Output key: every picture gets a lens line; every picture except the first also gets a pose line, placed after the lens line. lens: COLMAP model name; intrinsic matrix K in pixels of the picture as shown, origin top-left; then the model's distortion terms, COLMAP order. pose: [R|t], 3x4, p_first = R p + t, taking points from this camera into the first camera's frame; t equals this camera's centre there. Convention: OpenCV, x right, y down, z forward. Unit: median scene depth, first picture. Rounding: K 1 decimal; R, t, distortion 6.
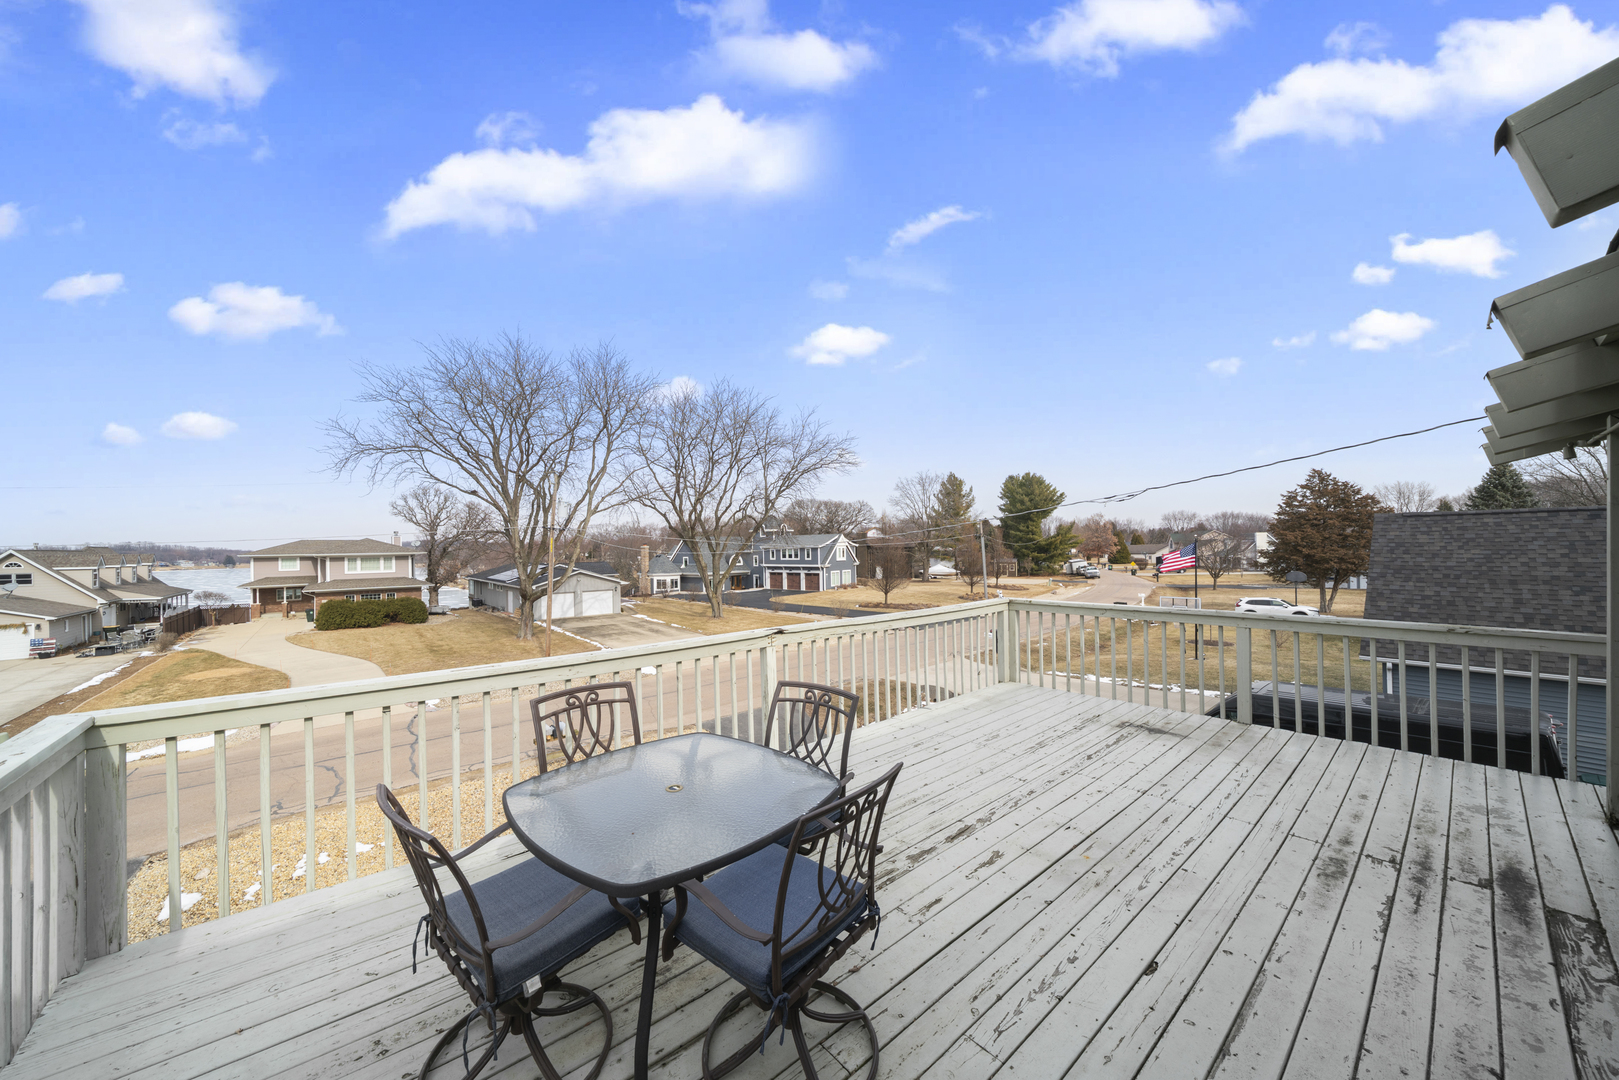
lens RADIAL K [[560.7, 0, 801.6], [0, 560.7, 545.0], [0, 0, 1]] dist [-0.006611, 0.000001]
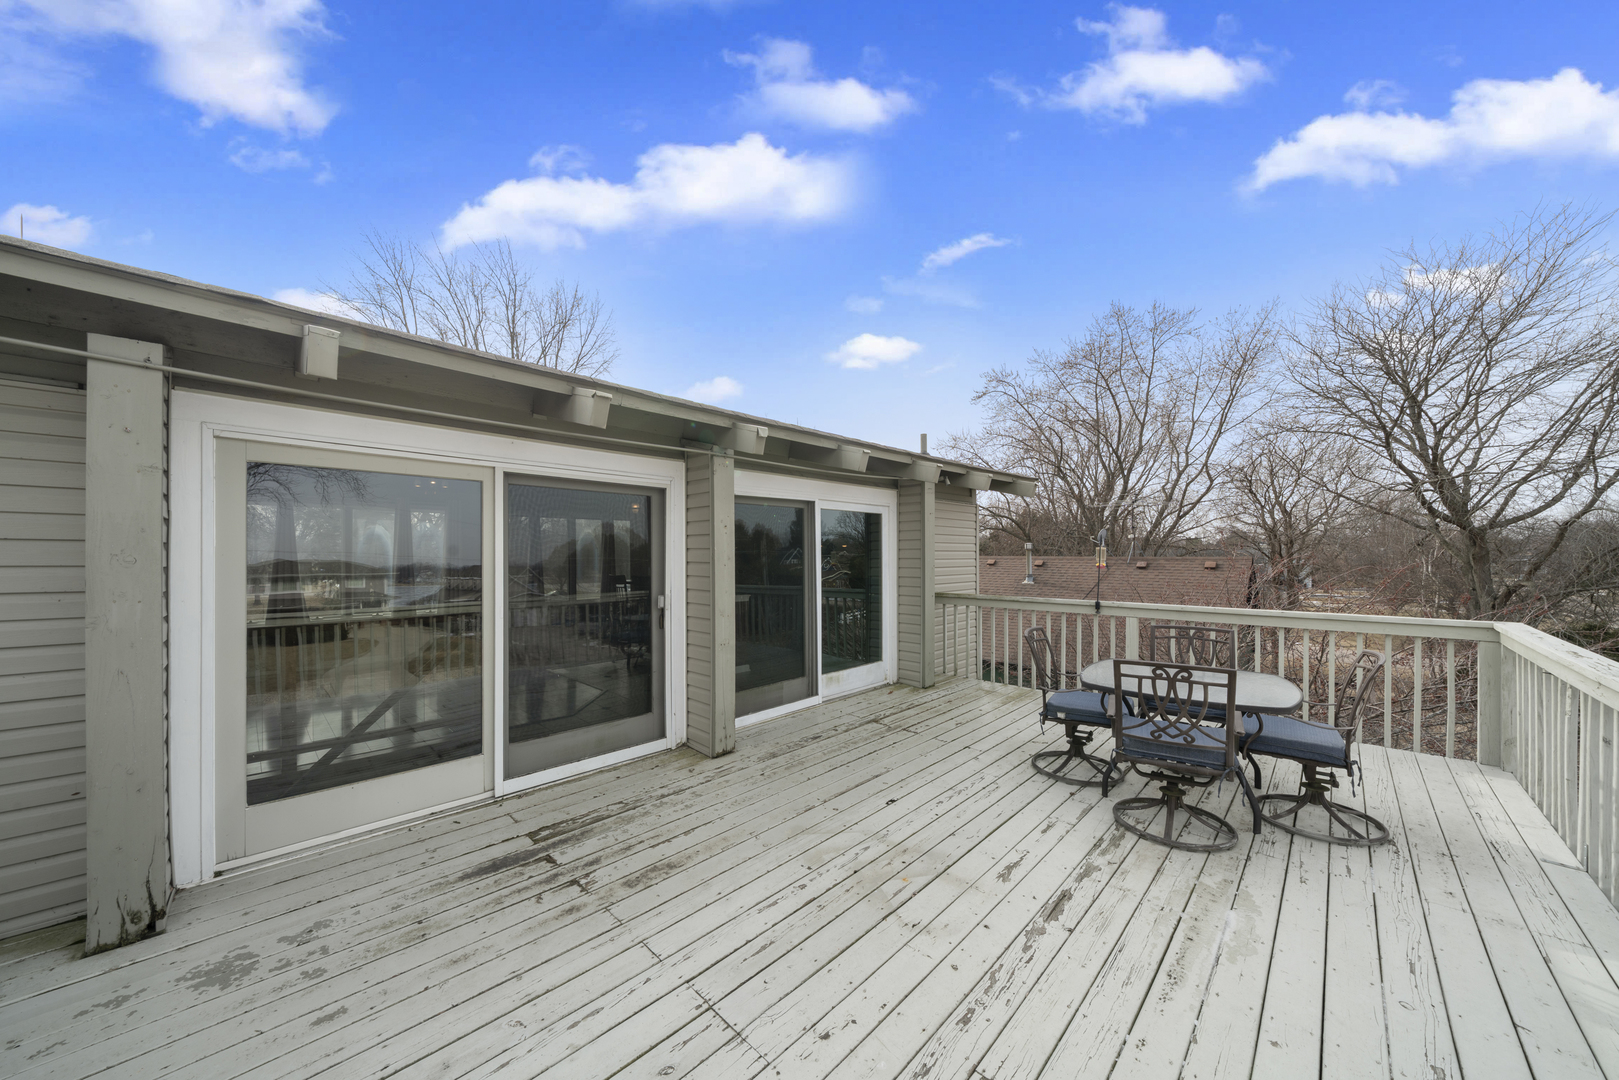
lens RADIAL K [[558.1, 0, 802.8], [0, 558.1, 549.3], [0, 0, 1]] dist [-0.005854, -0.000010]
pose [[-0.994548, 0.015082, -0.103179, 0.049492], [0.016064, 0.999833, -0.008698, 0.003071], [0.103030, -0.010308, -0.994625, 0.122135]]
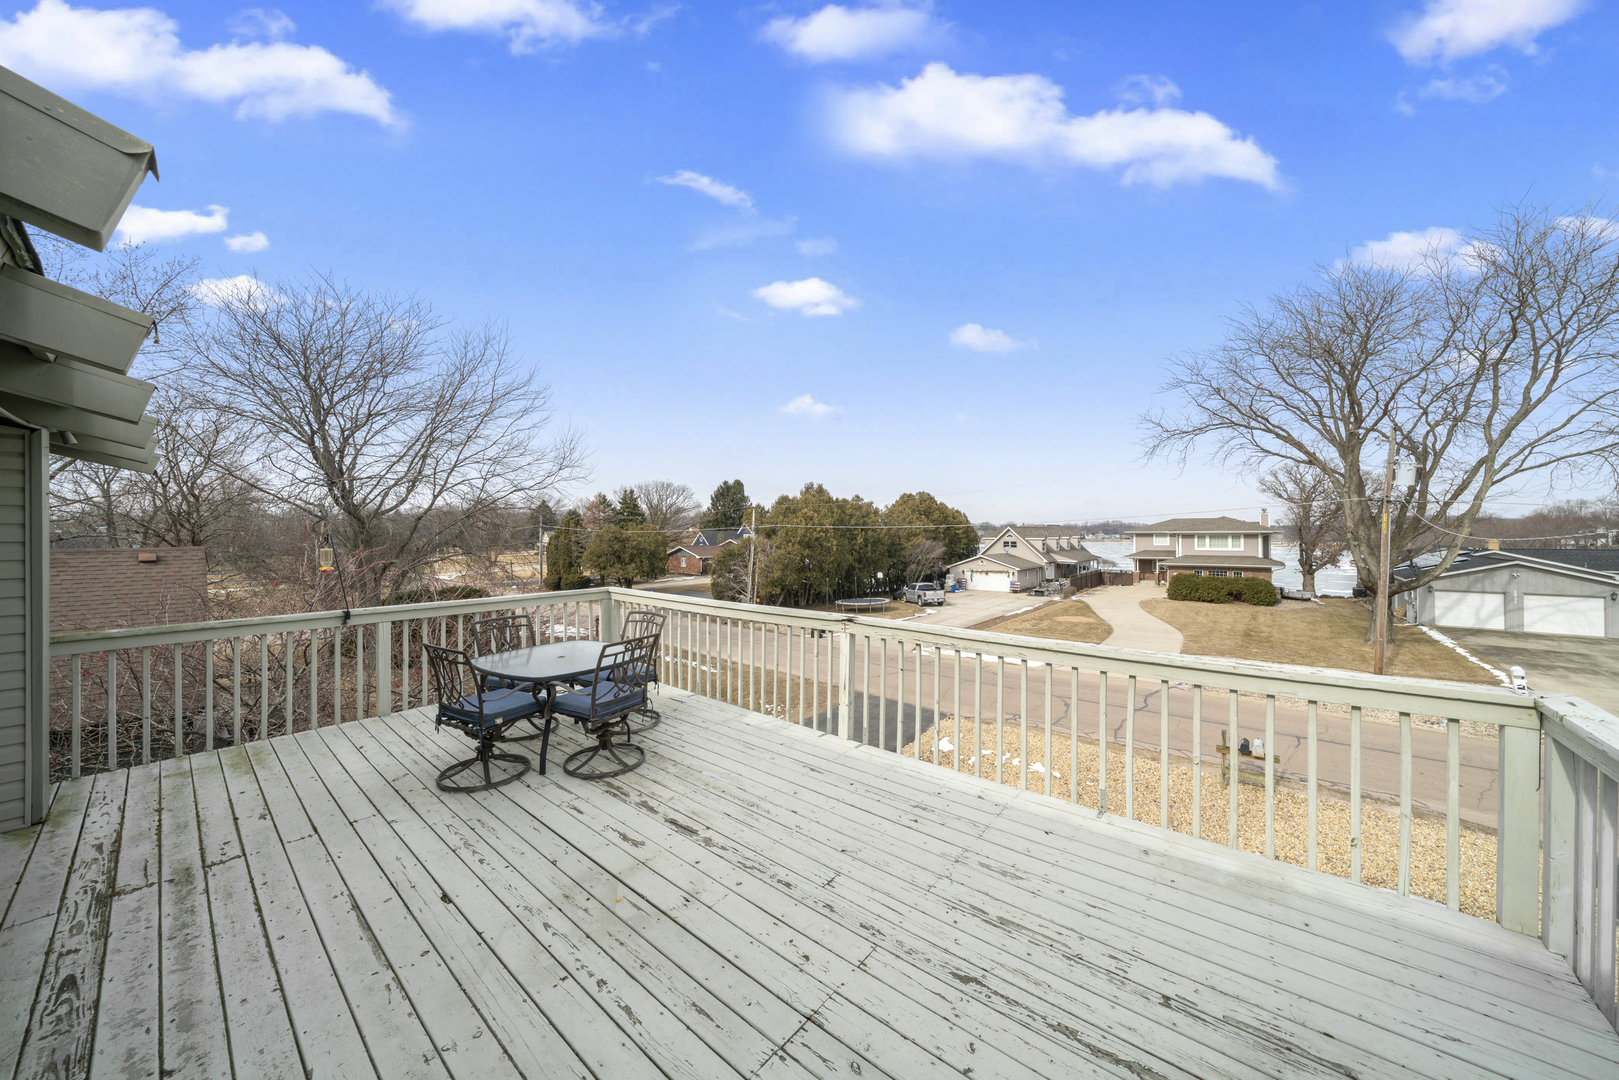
lens RADIAL K [[550.5, 0, 803.3], [0, 550.5, 532.0], [0, 0, 1]] dist [-0.007064, -0.000049]
pose [[0.176483, 0.012806, -0.984220, 0.091777], [0.004948, 0.999891, 0.013897, -0.001715], [0.984291, -0.007323, 0.176401, 0.074833]]
